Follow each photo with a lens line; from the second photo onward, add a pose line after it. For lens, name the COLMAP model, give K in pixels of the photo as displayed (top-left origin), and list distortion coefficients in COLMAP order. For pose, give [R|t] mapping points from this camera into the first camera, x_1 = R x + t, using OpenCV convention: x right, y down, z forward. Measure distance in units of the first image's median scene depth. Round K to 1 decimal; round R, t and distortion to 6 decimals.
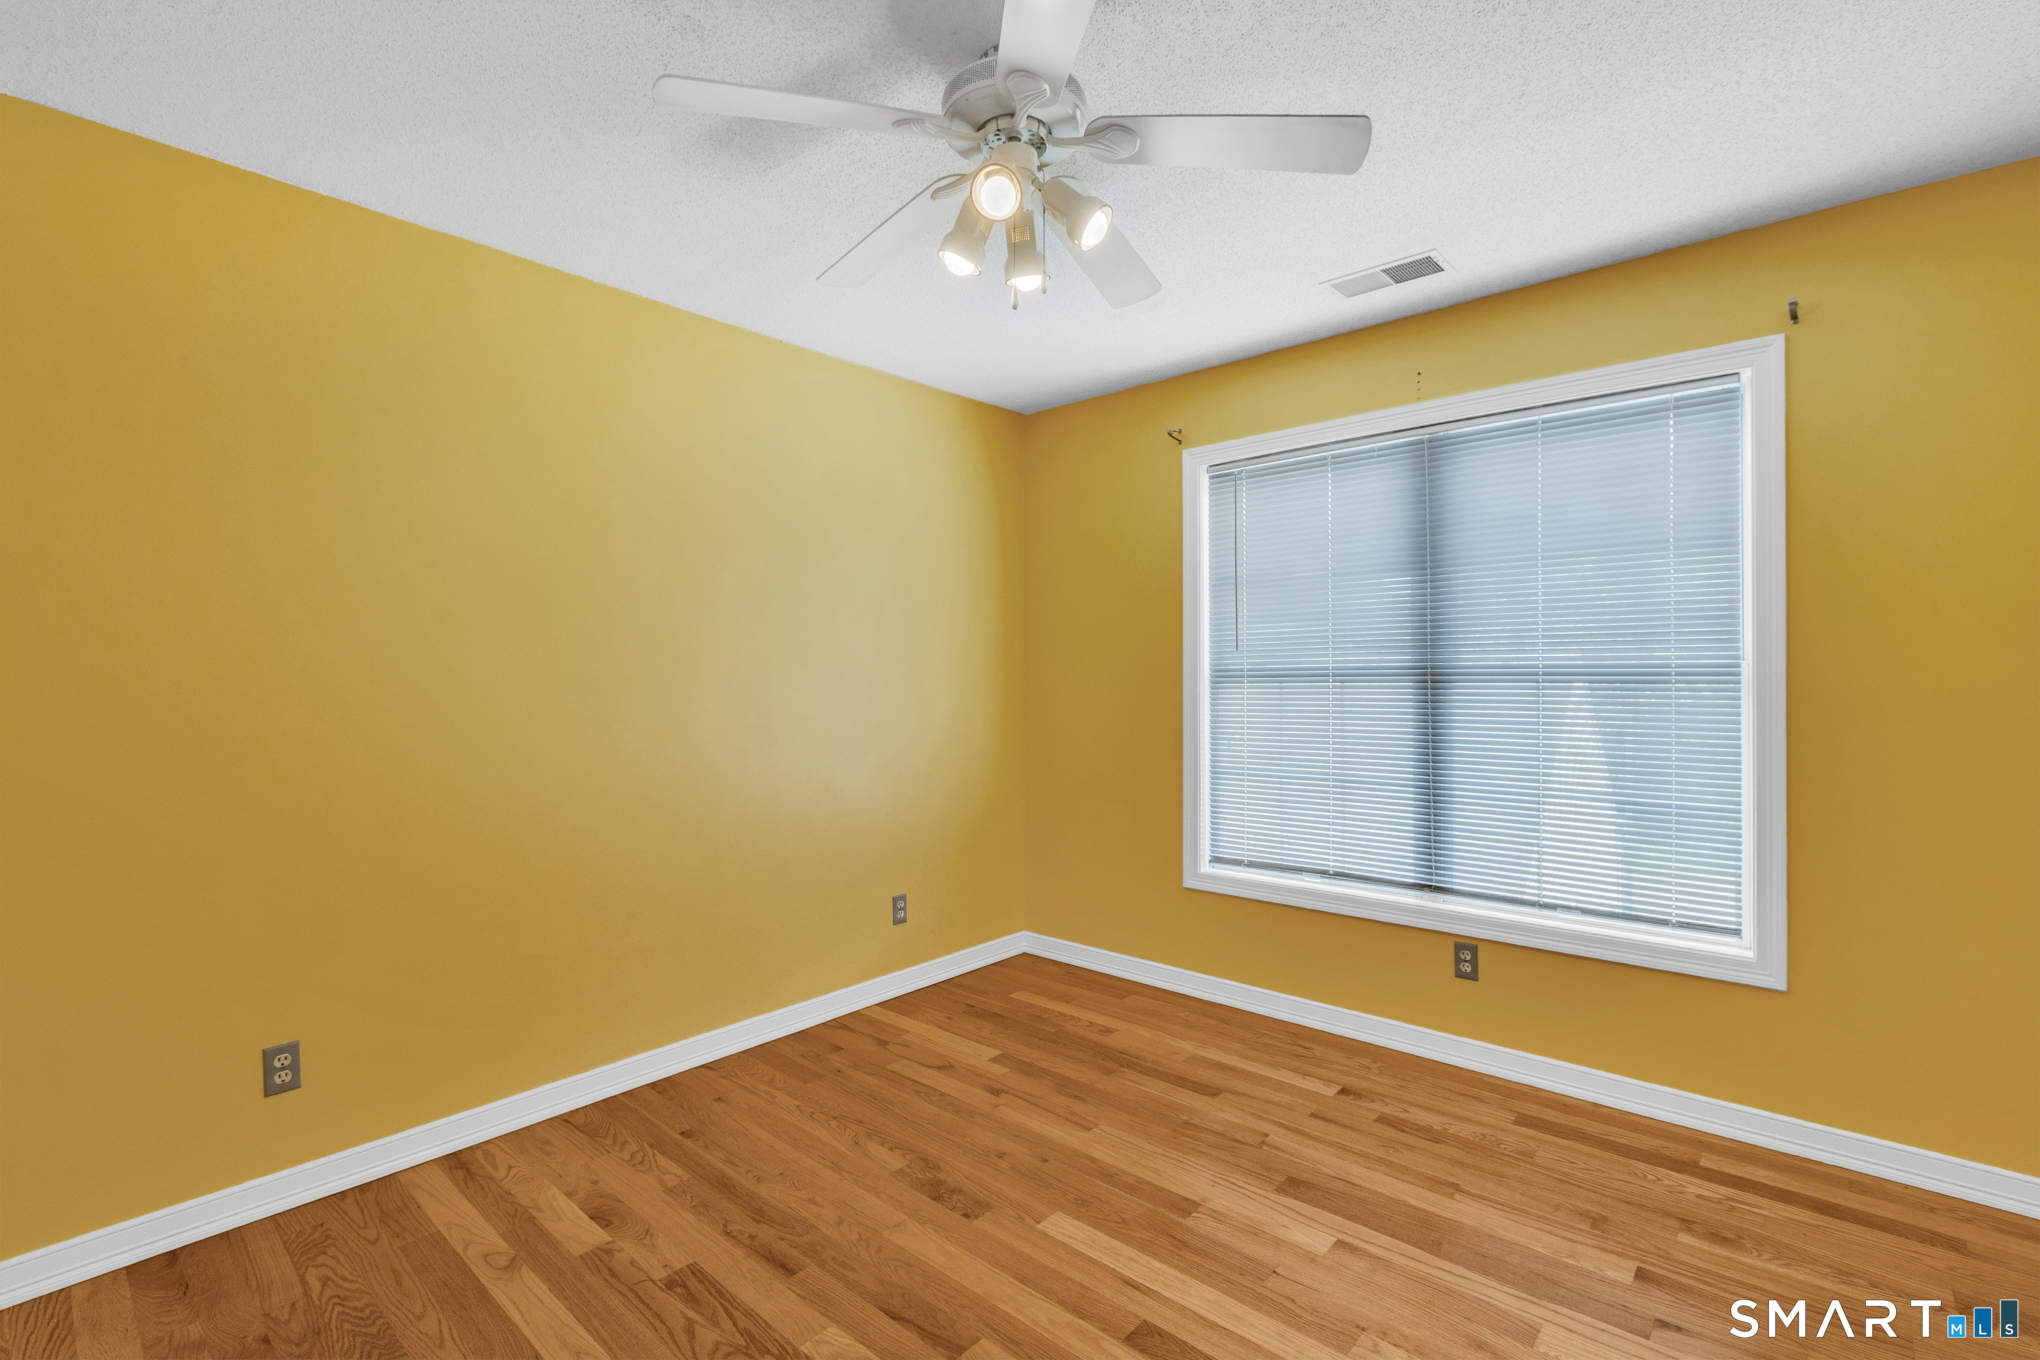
lens RADIAL K [[927.0, 0, 991.4], [0, 927.0, 670.2], [0, 0, 1]] dist [-0.004528, 0.000801]
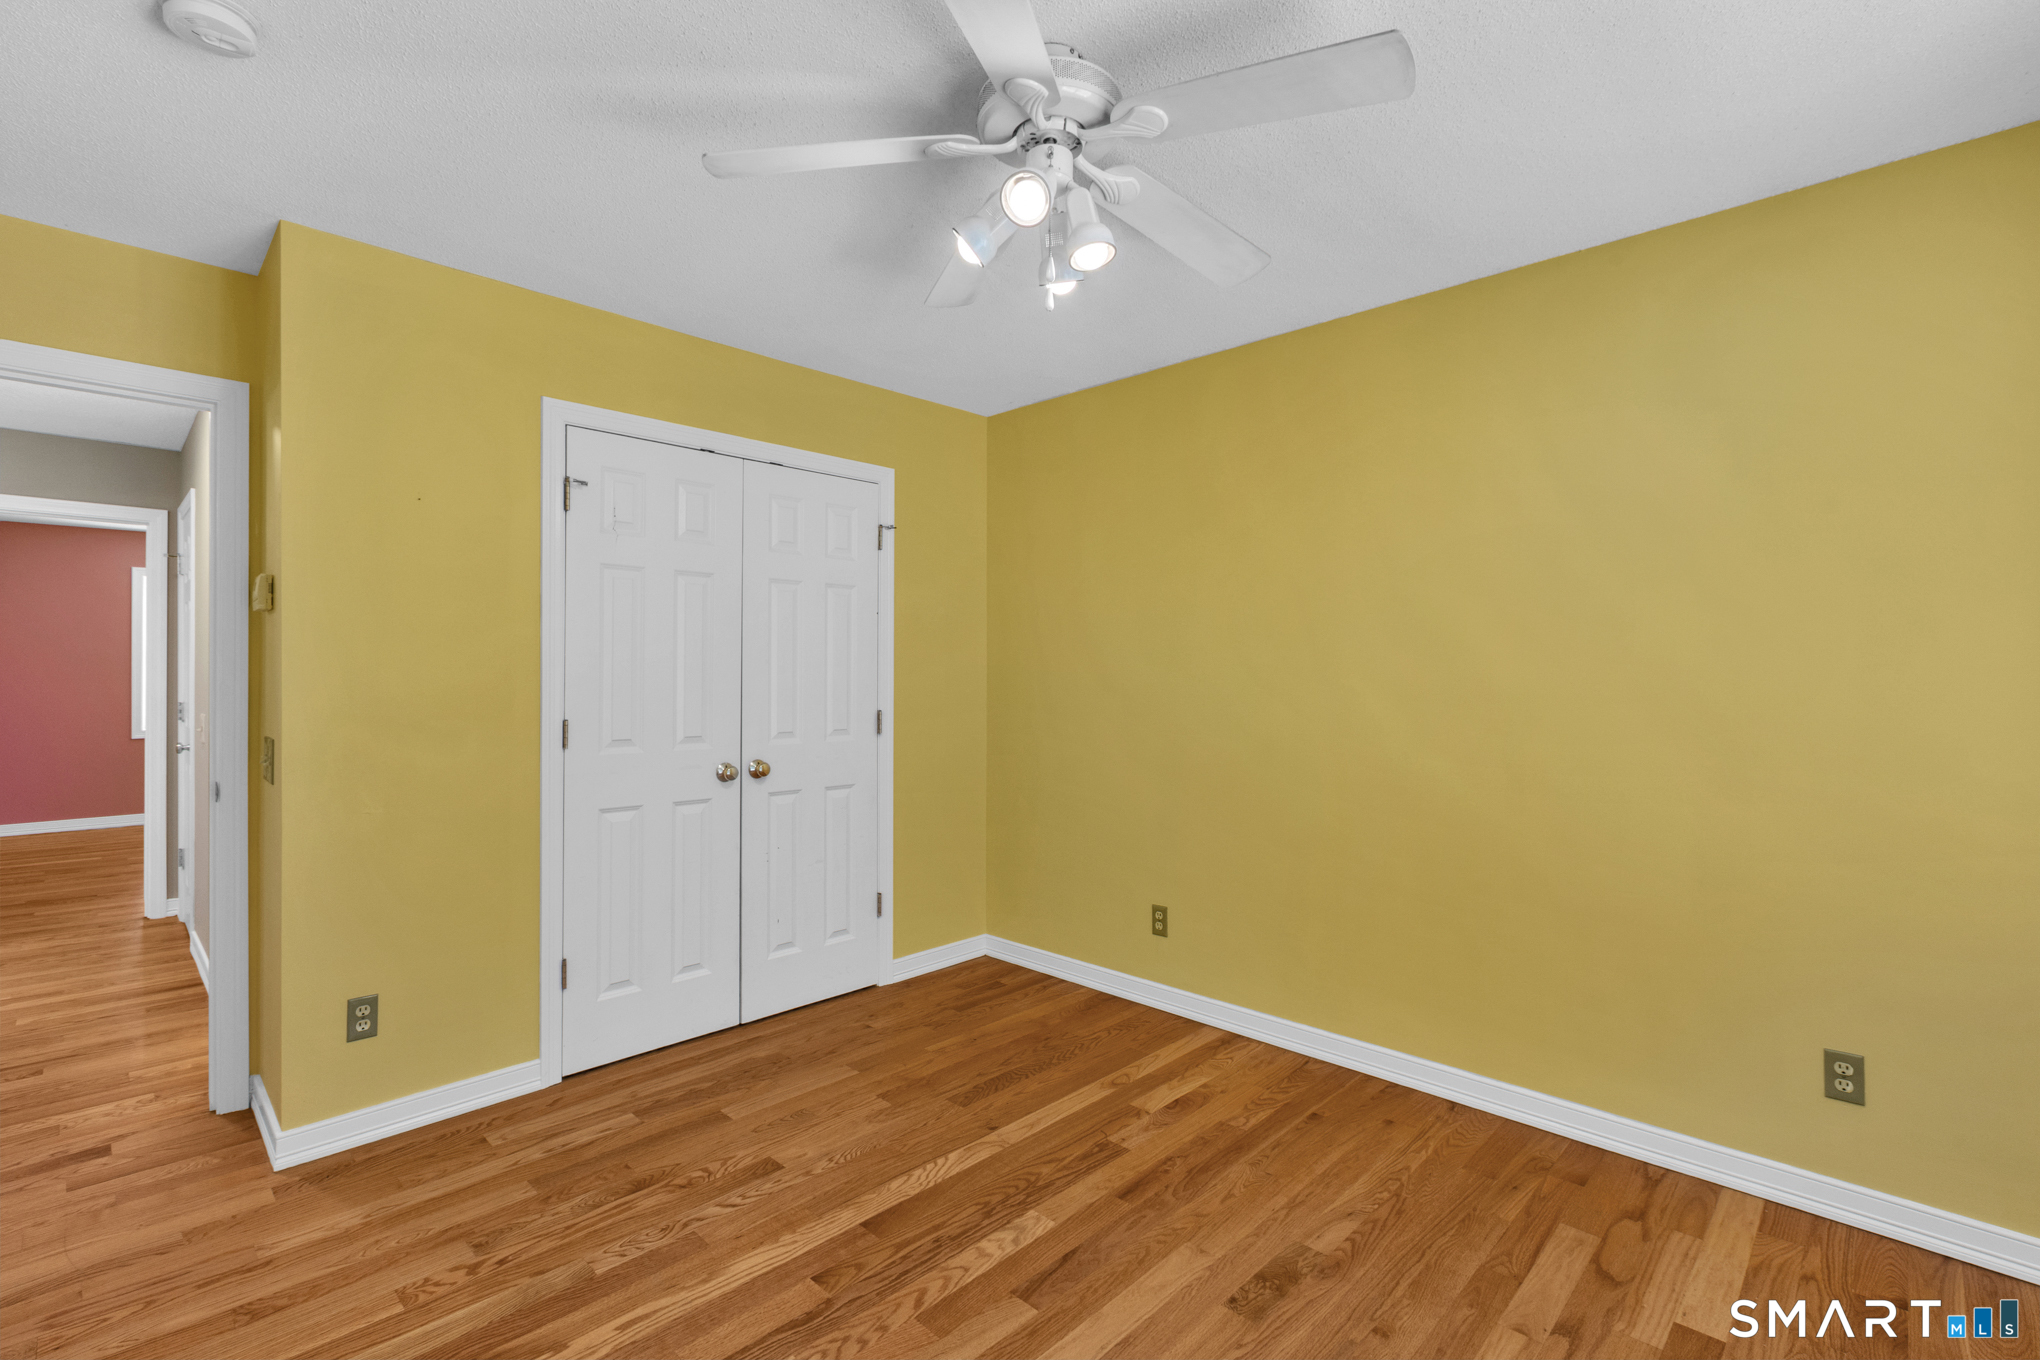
lens RADIAL K [[914.0, 0, 1026.0], [0, 914.0, 683.8], [0, 0, 1]] dist [0.000763, -0.001345]
pose [[-0.045079, 0.007682, -0.998954, 0.793646], [0.001368, 0.999970, 0.007629, 0.008260], [0.998982, -0.001023, -0.045089, 0.812651]]
